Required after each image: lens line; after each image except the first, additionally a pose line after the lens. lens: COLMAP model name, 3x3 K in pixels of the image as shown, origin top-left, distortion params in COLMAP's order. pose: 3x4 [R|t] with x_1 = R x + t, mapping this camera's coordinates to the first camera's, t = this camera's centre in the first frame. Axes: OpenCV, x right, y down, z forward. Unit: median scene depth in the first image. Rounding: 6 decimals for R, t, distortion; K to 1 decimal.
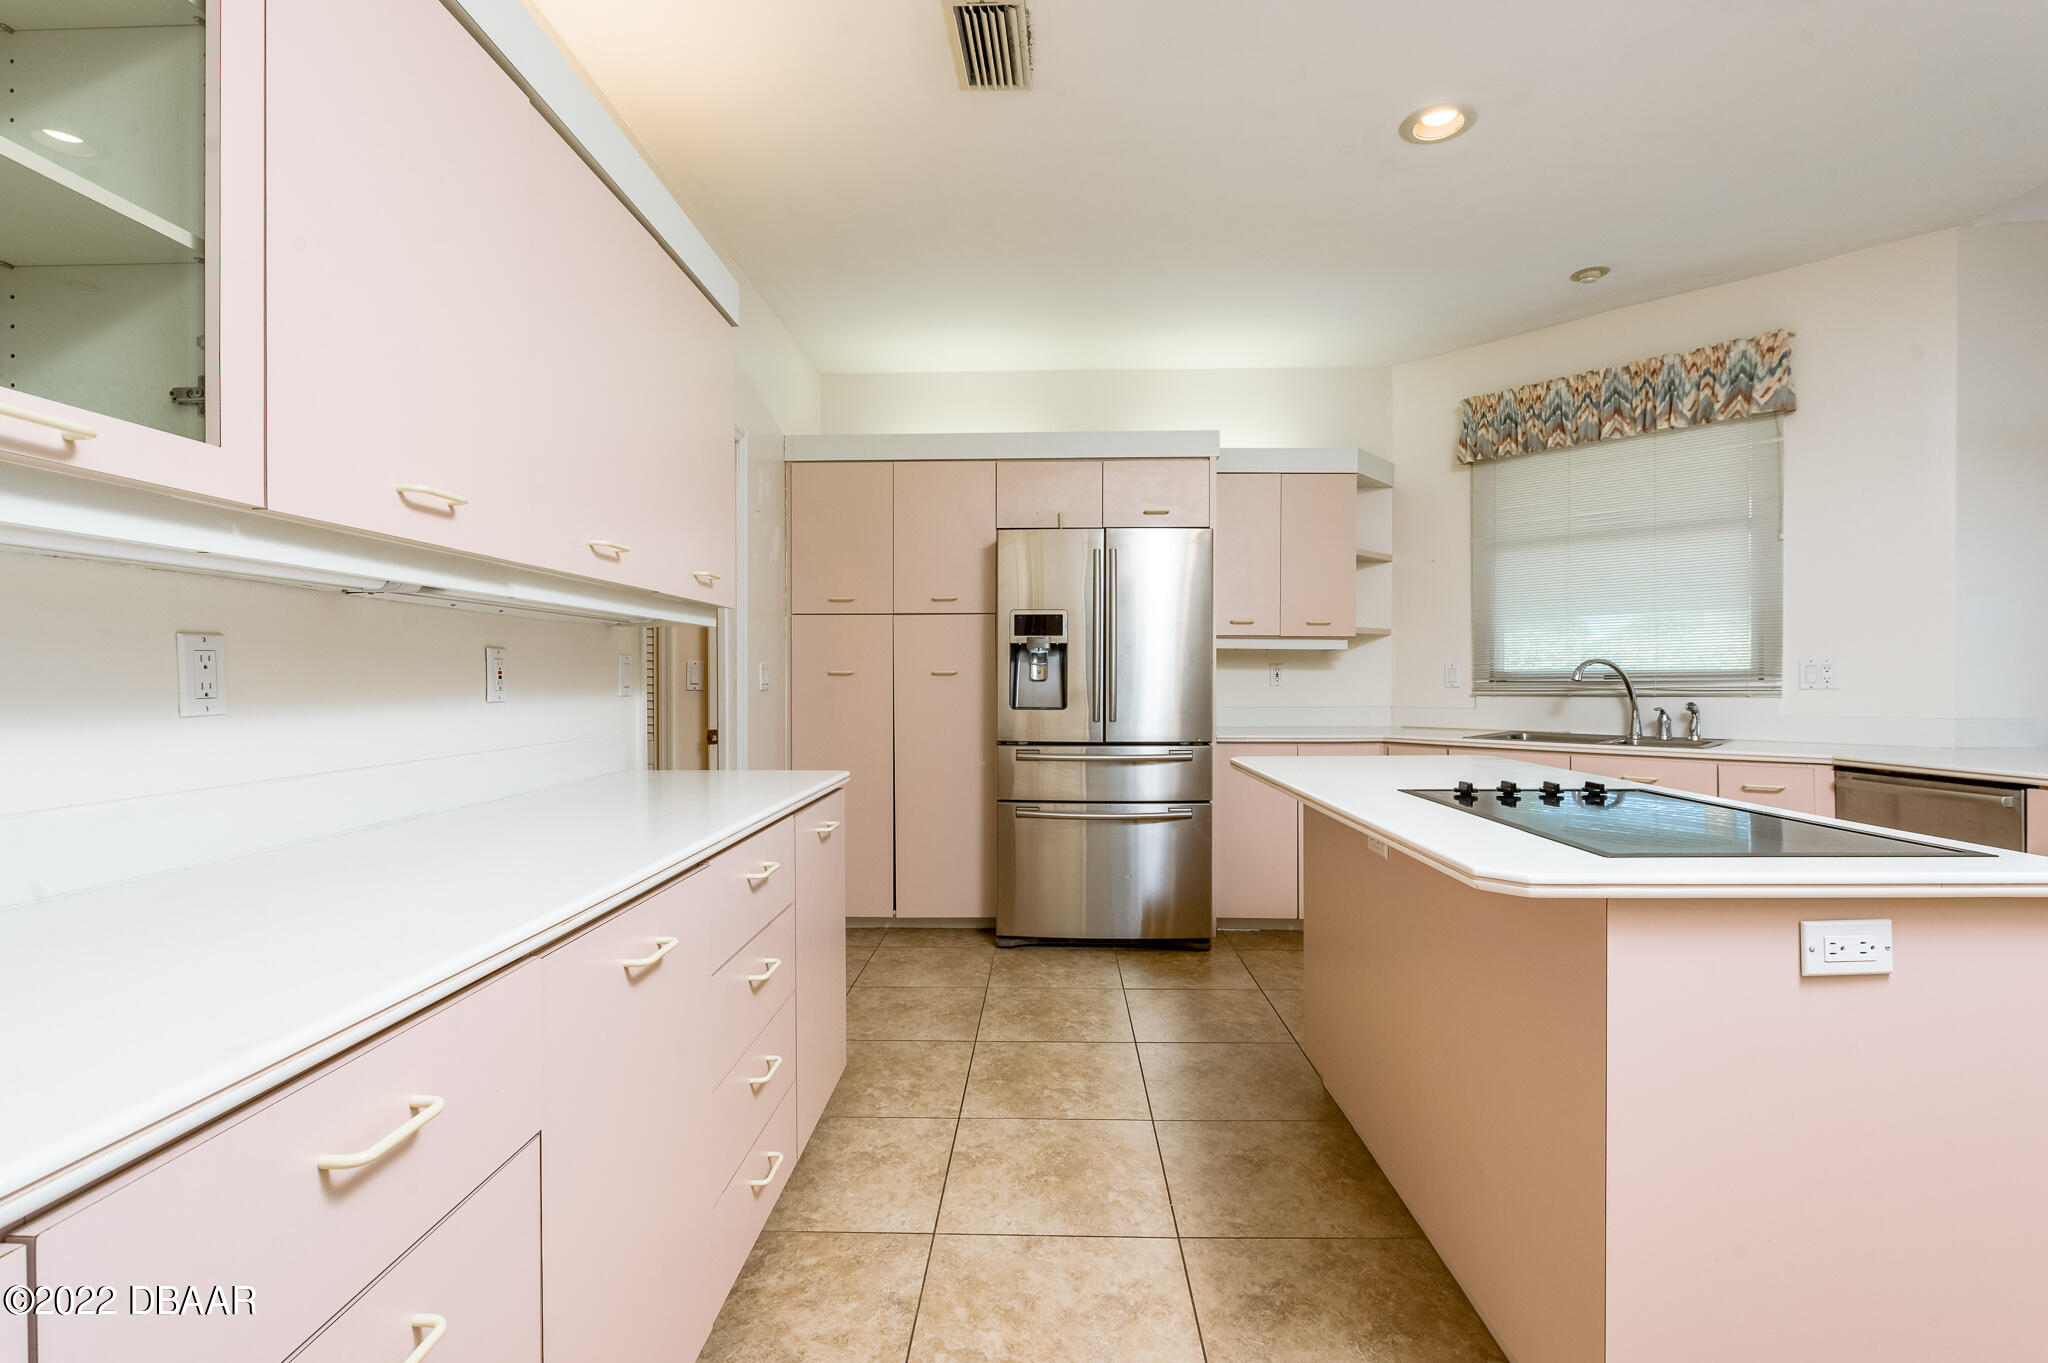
lens RADIAL K [[925.1, 0, 1040.6], [0, 925.1, 685.0], [0, 0, 1]] dist [0.001494, -0.000273]
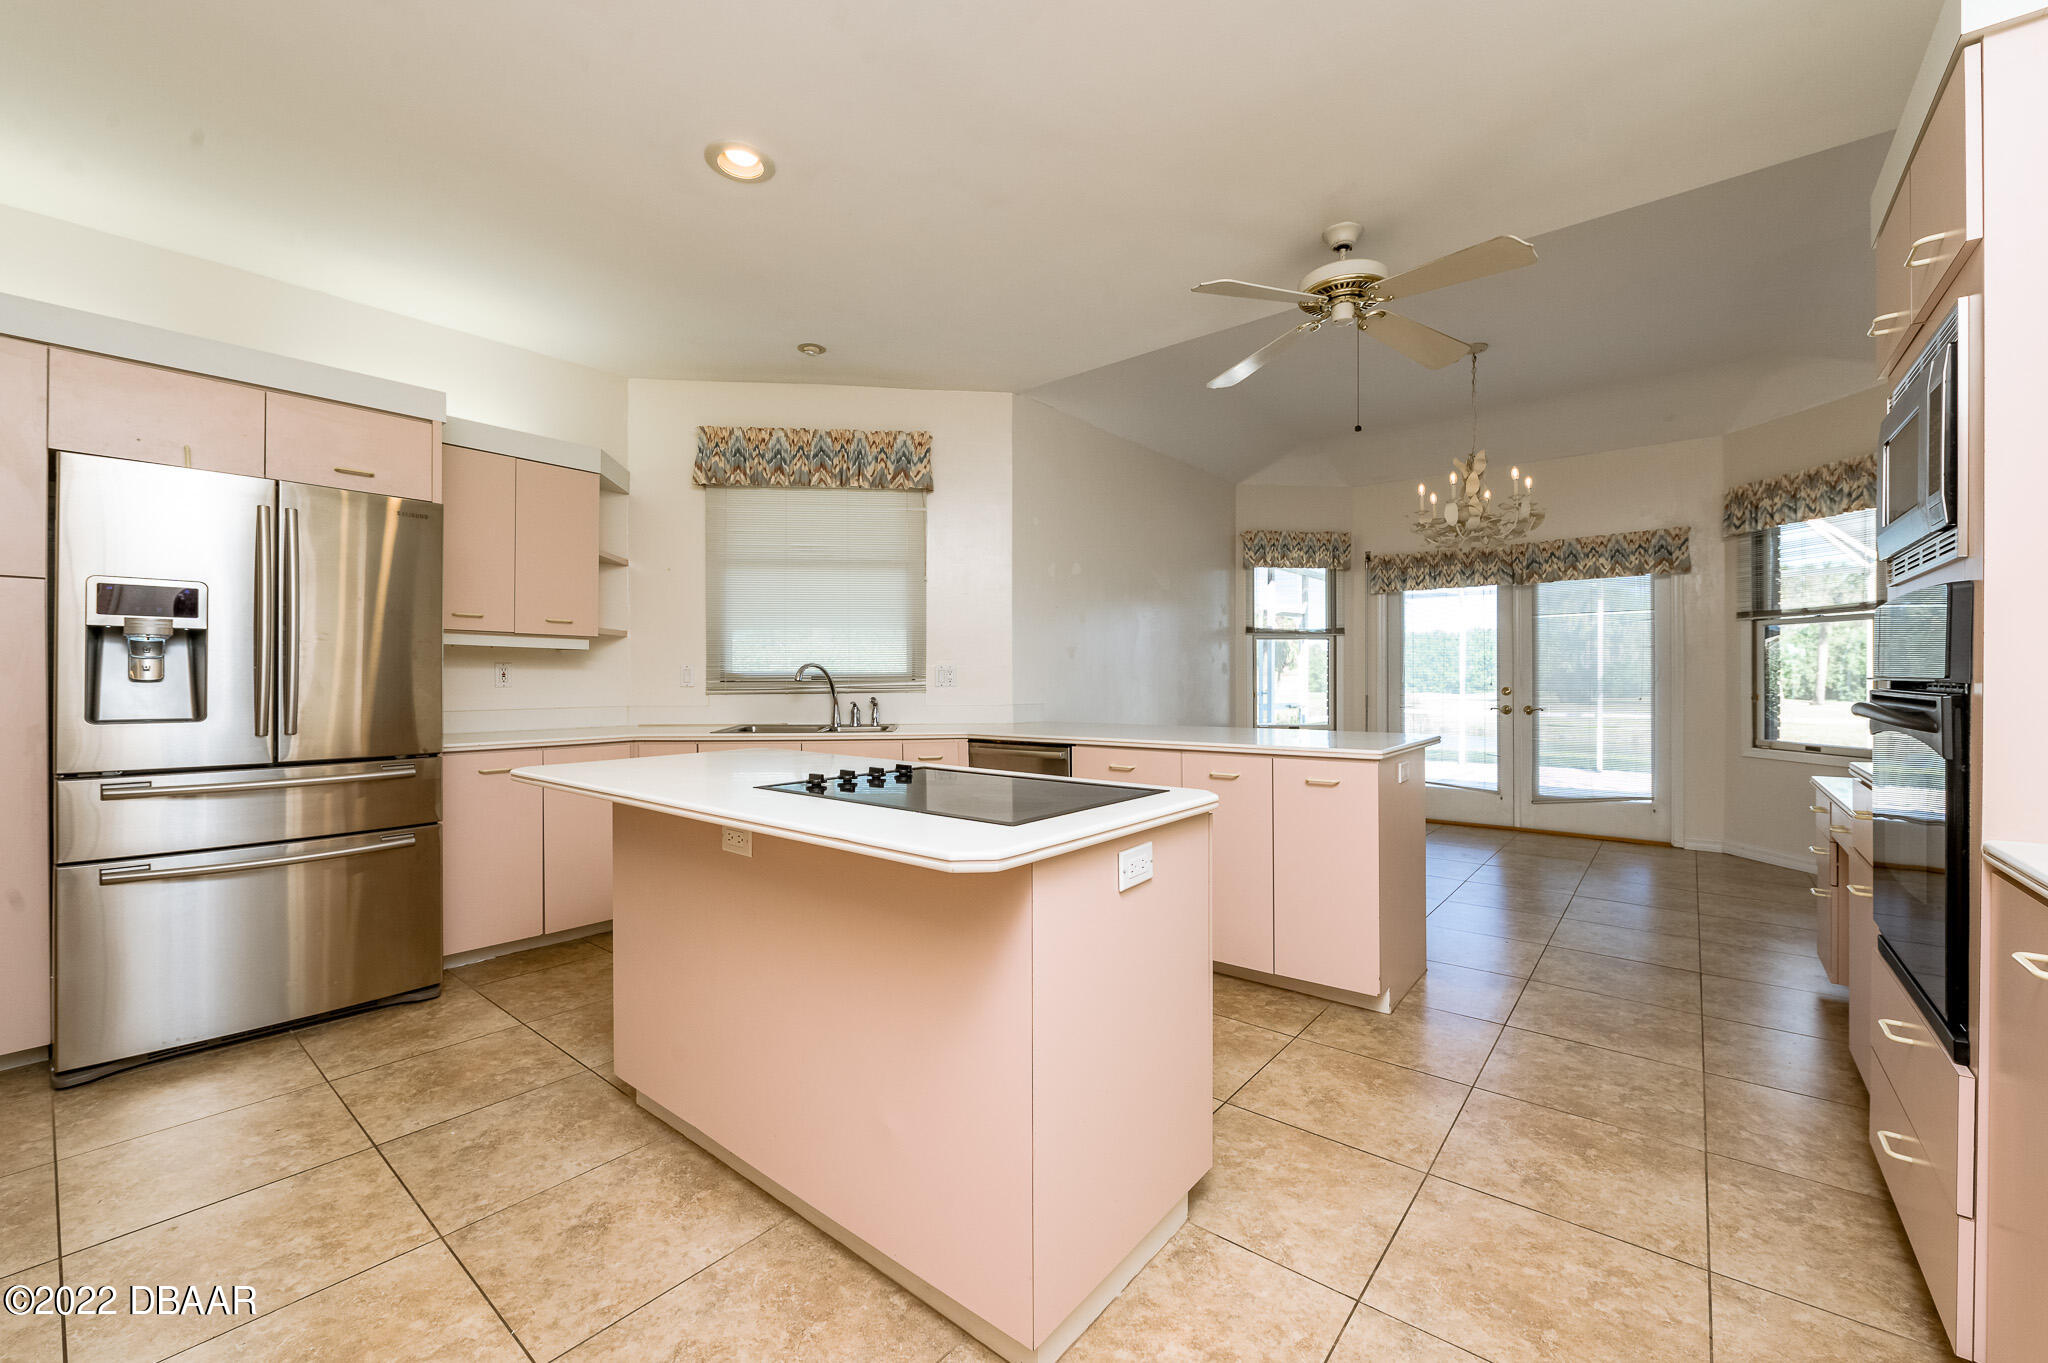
lens RADIAL K [[812.2, 0, 1024.9], [0, 812.2, 676.8], [0, 0, 1]] dist [-0.008223, 0.000070]
pose [[0.617170, 0.003725, 0.786821, -0.072660], [0.004880, 0.999951, -0.008562, 0.000555], [-0.786814, 0.009123, 0.617122, 0.114947]]
